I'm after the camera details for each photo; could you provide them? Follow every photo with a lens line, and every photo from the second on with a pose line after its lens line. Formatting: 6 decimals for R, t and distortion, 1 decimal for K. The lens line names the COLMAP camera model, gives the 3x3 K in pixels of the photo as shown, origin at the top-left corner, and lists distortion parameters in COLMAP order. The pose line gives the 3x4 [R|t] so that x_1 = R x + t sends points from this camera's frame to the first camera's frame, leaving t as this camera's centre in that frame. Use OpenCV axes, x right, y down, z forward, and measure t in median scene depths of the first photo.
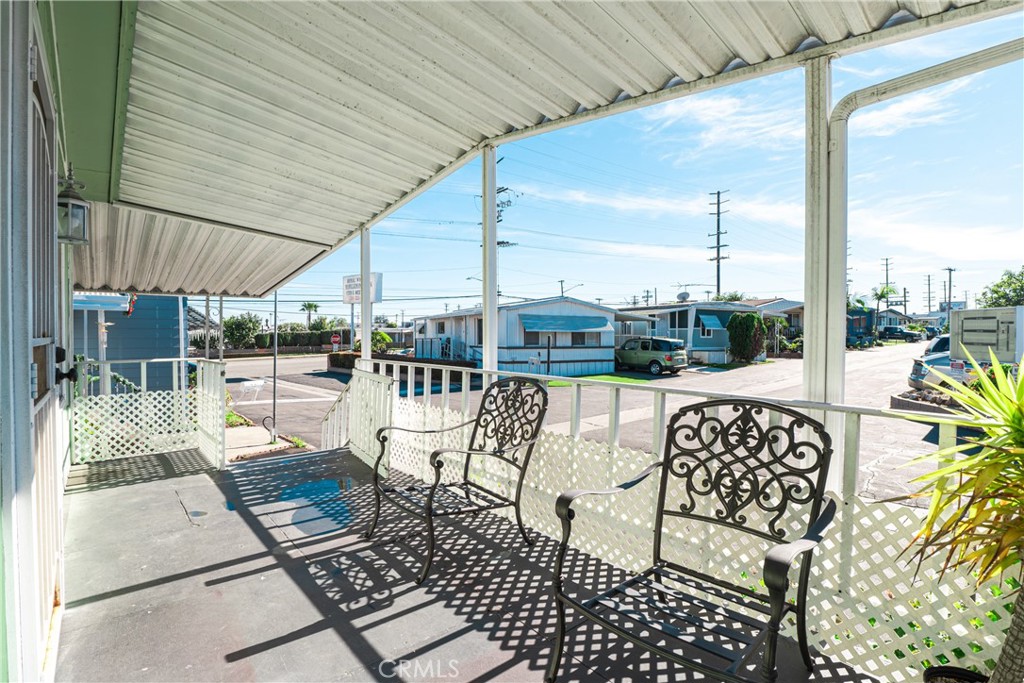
lens RADIAL K [[496.7, 0, 509.9], [0, 496.7, 343.5], [0, 0, 1]] dist [-0.044489, 0.012103]
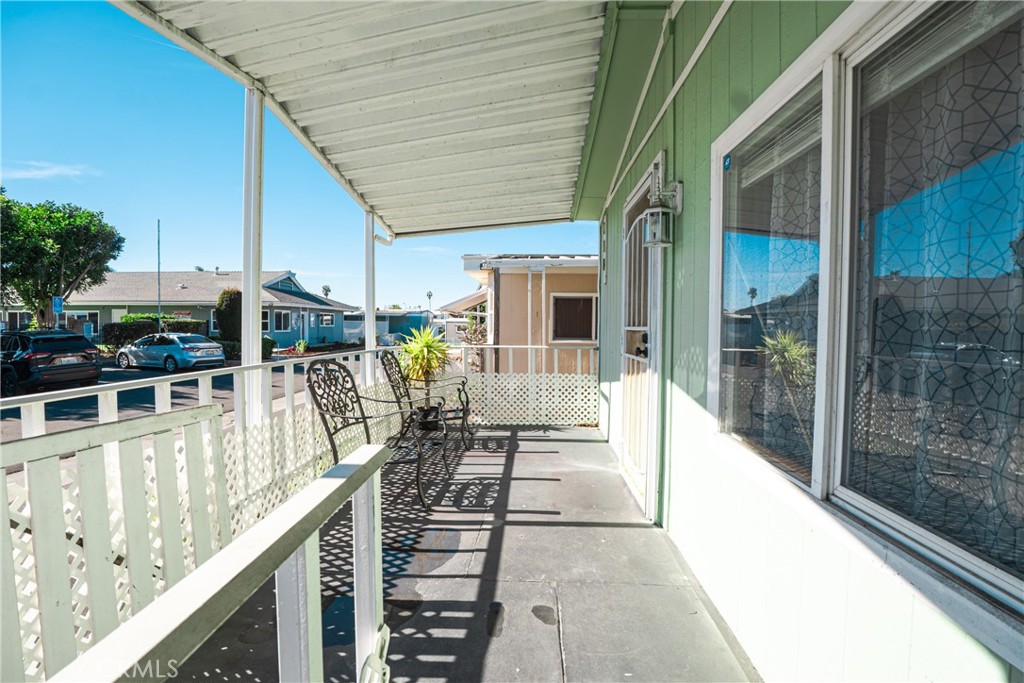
lens RADIAL K [[496.7, 0, 509.9], [0, 496.7, 343.5], [0, 0, 1]] dist [-0.044489, 0.012103]
pose [[-0.727536, -0.033238, 0.685264, -0.987766], [0.003293, 0.998645, 0.051935, -0.024299], [-0.686062, 0.040041, -0.726441, 1.414378]]
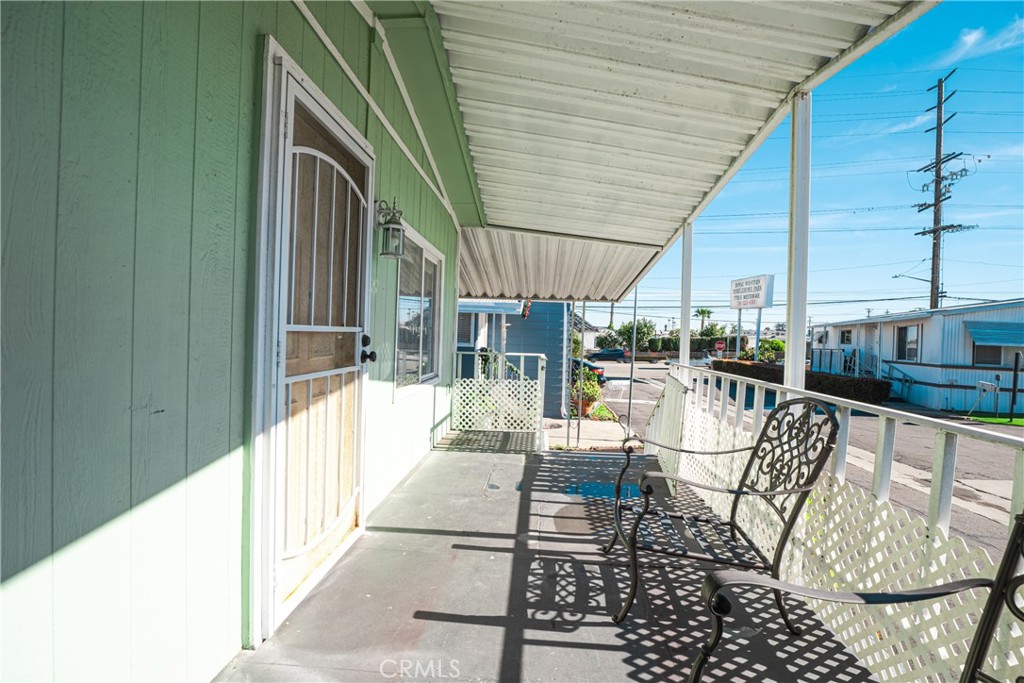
lens RADIAL K [[496.7, 0, 509.9], [0, 496.7, 343.5], [0, 0, 1]] dist [-0.044489, 0.012103]
pose [[0.719212, 0.036673, -0.693822, 0.181156], [-0.045600, 0.998944, 0.005531, 0.003219], [0.693293, 0.027660, 0.720125, 0.166039]]
